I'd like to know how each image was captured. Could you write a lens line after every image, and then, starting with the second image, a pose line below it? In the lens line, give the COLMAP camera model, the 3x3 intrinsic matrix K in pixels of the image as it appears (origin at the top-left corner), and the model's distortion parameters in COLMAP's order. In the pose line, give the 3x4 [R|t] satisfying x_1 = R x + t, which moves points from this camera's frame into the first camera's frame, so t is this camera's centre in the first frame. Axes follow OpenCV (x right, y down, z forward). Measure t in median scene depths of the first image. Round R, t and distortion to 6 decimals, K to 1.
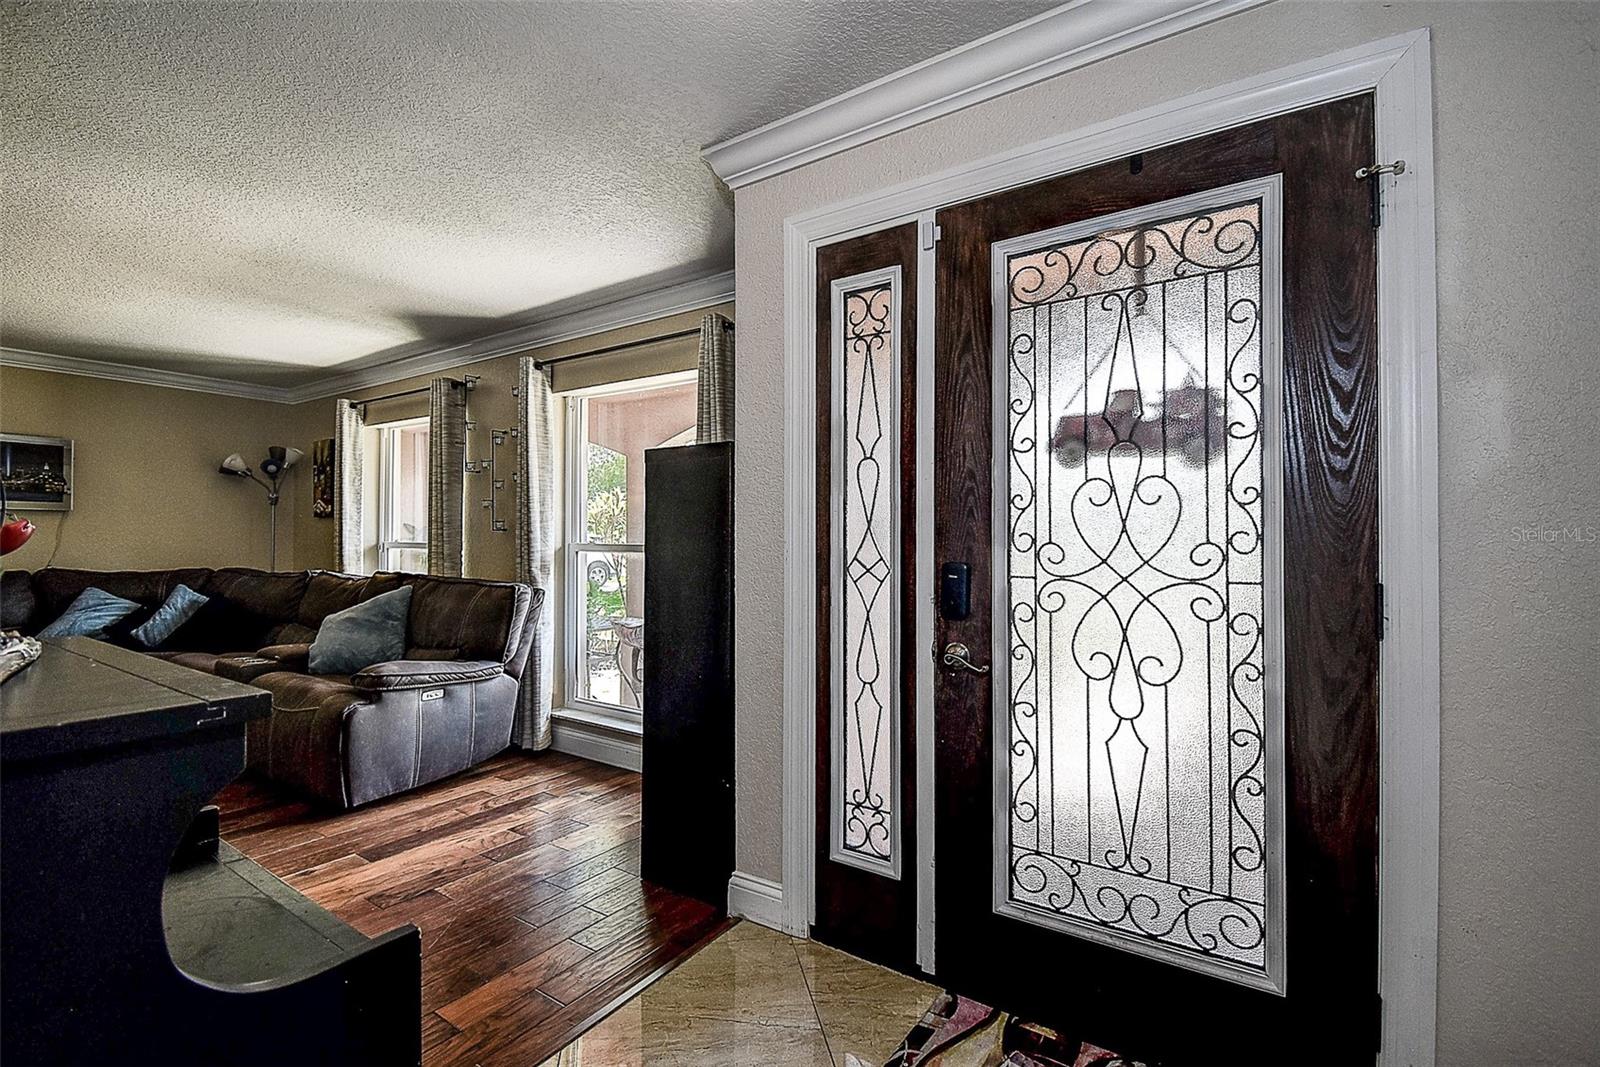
lens RADIAL K [[712.4, 0, 808.1], [0, 712.4, 535.6], [0, 0, 1]] dist [0.034494, -0.029728]
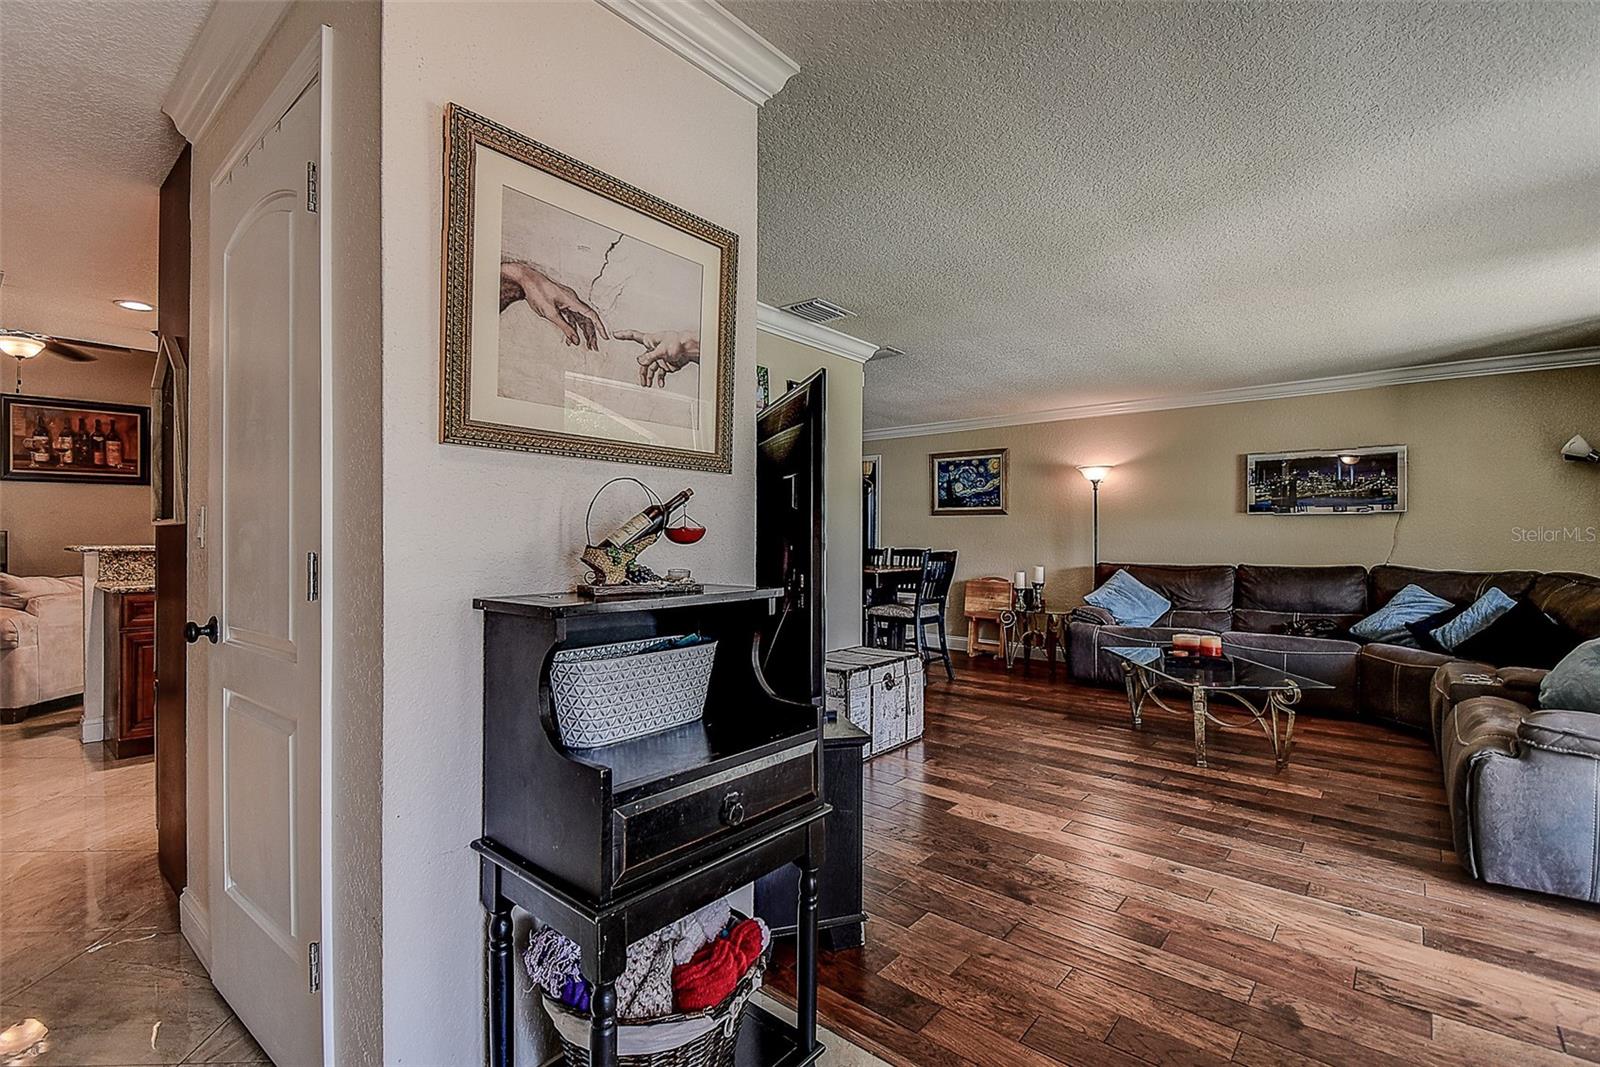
lens RADIAL K [[714.8, 0, 800.0], [0, 714.8, 533.5], [0, 0, 1]] dist [0.037089, -0.027764]
pose [[-0.109940, -0.006203, -0.993919, 0.392142], [0.003267, 0.999973, -0.006603, 0.004960], [0.993933, -0.003973, -0.109917, 0.611086]]
